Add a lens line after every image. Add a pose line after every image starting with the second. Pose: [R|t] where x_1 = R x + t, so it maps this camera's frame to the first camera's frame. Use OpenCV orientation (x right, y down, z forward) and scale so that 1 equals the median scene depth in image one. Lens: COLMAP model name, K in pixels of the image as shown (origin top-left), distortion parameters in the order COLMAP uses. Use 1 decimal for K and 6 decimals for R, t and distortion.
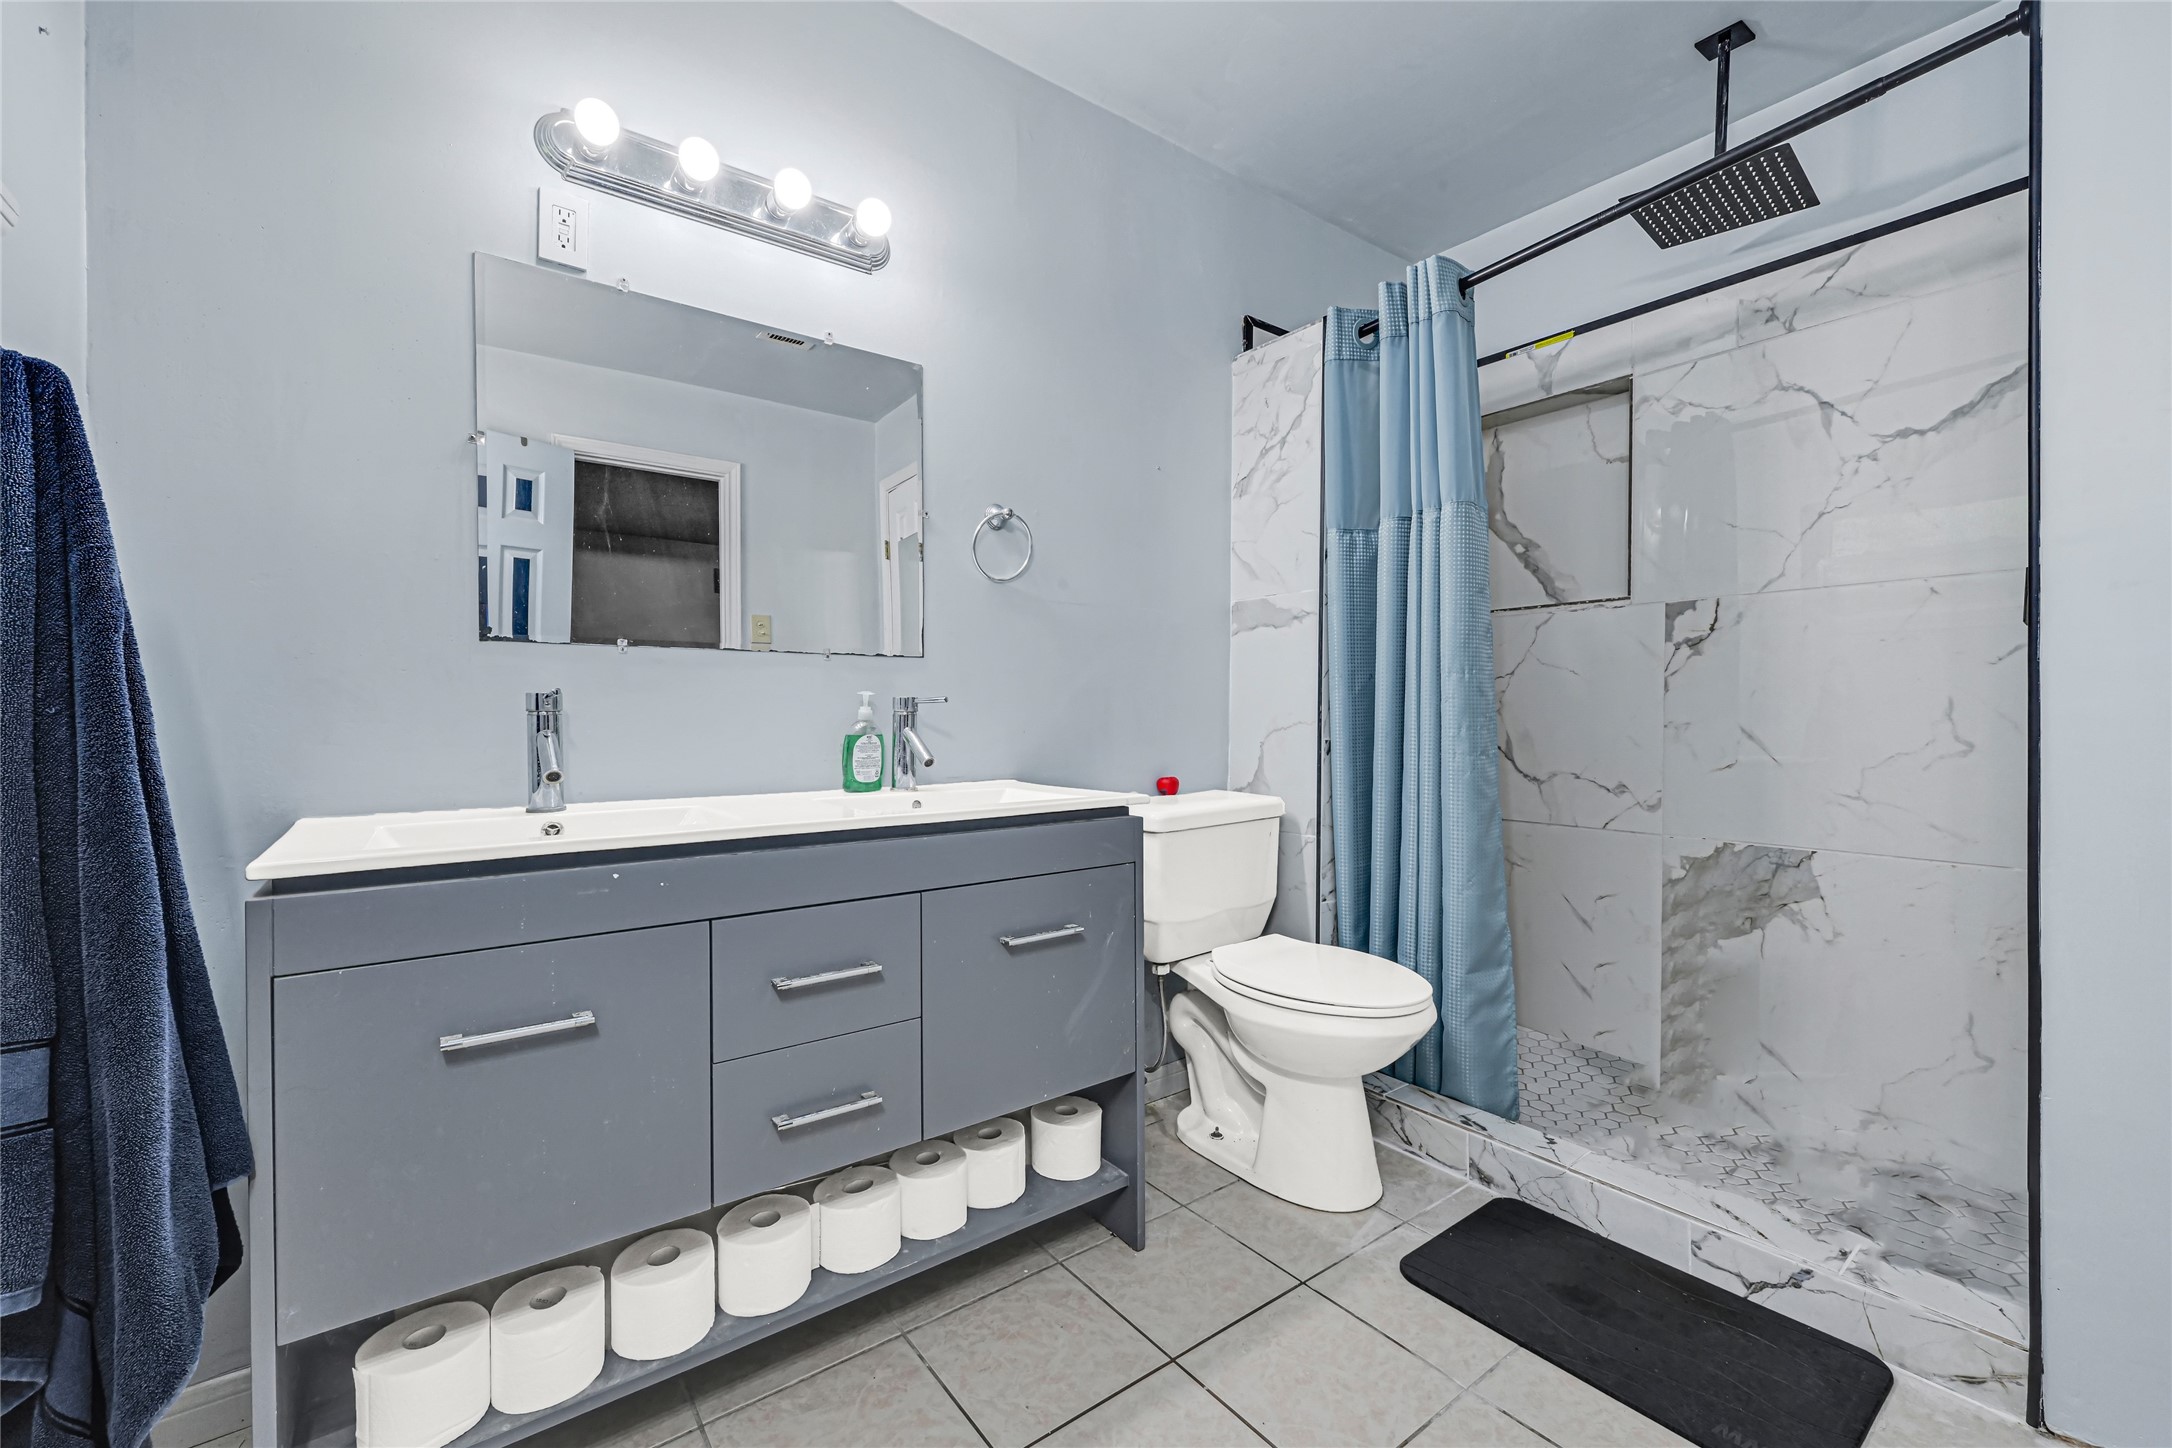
lens RADIAL K [[914.0, 0, 1100.4], [0, 914.0, 721.6], [0, 0, 1]] dist [0.000446, 0.000114]
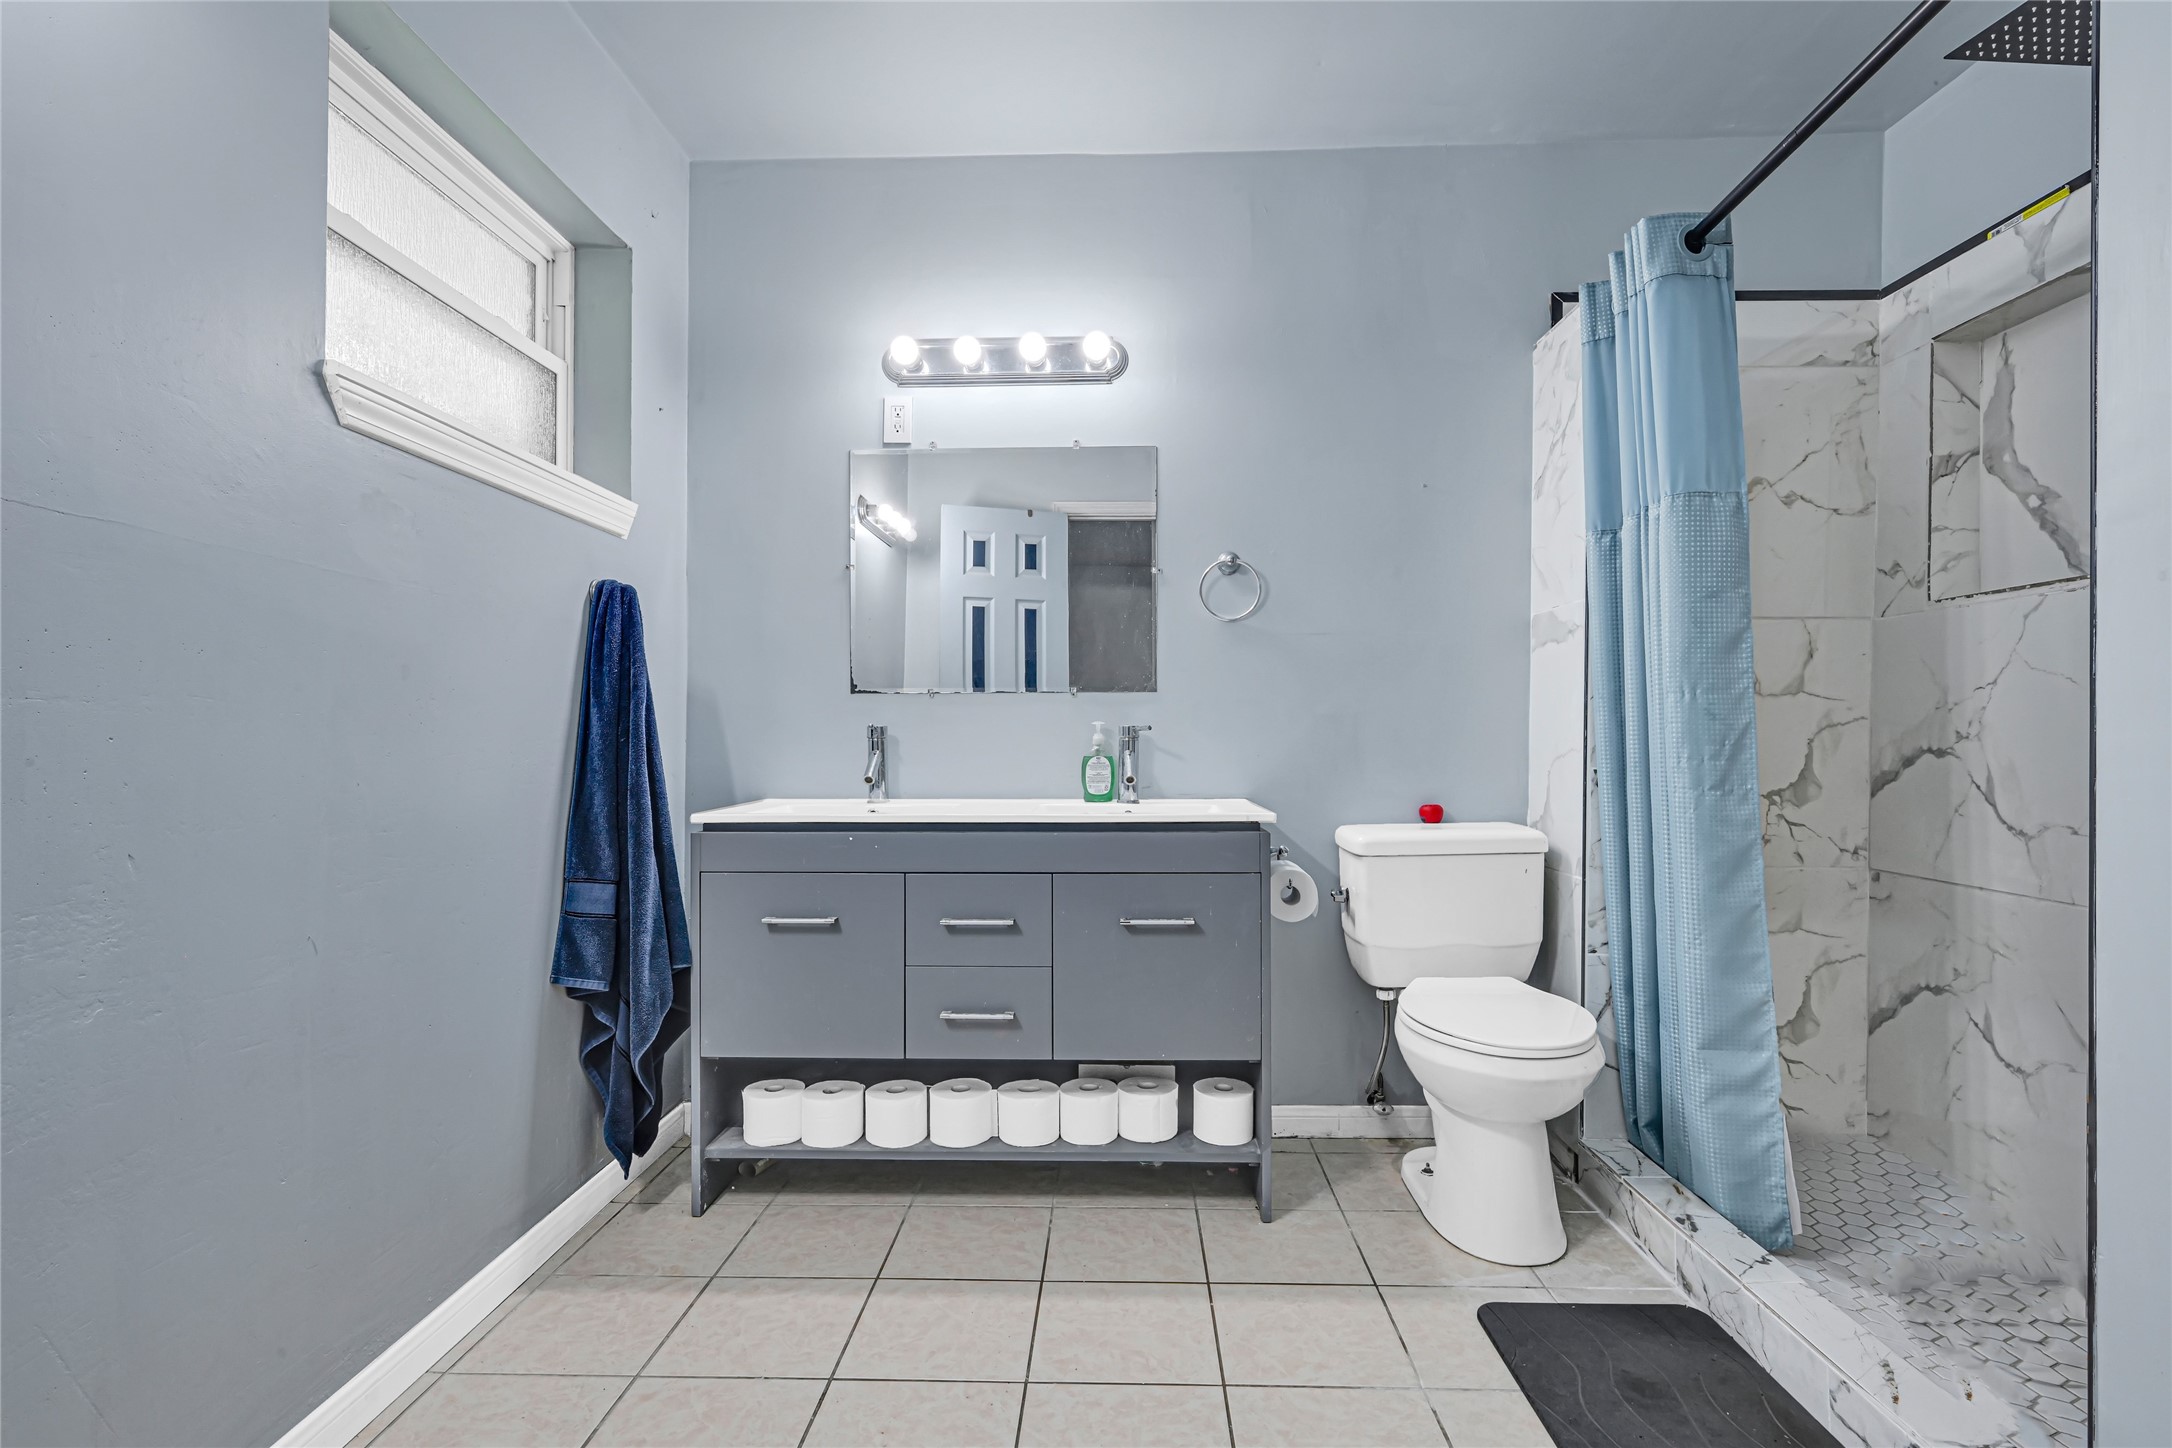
lens RADIAL K [[1137.9, 0, 1080.7], [0, 1137.9, 728.4], [0, 0, 1]] dist [0.000705, -0.000230]
pose [[0.759163, -0.002518, -0.650895, 0.684751], [-0.004239, 0.999952, -0.008812, -0.009079], [0.650886, 0.009449, 0.759116, -0.181009]]
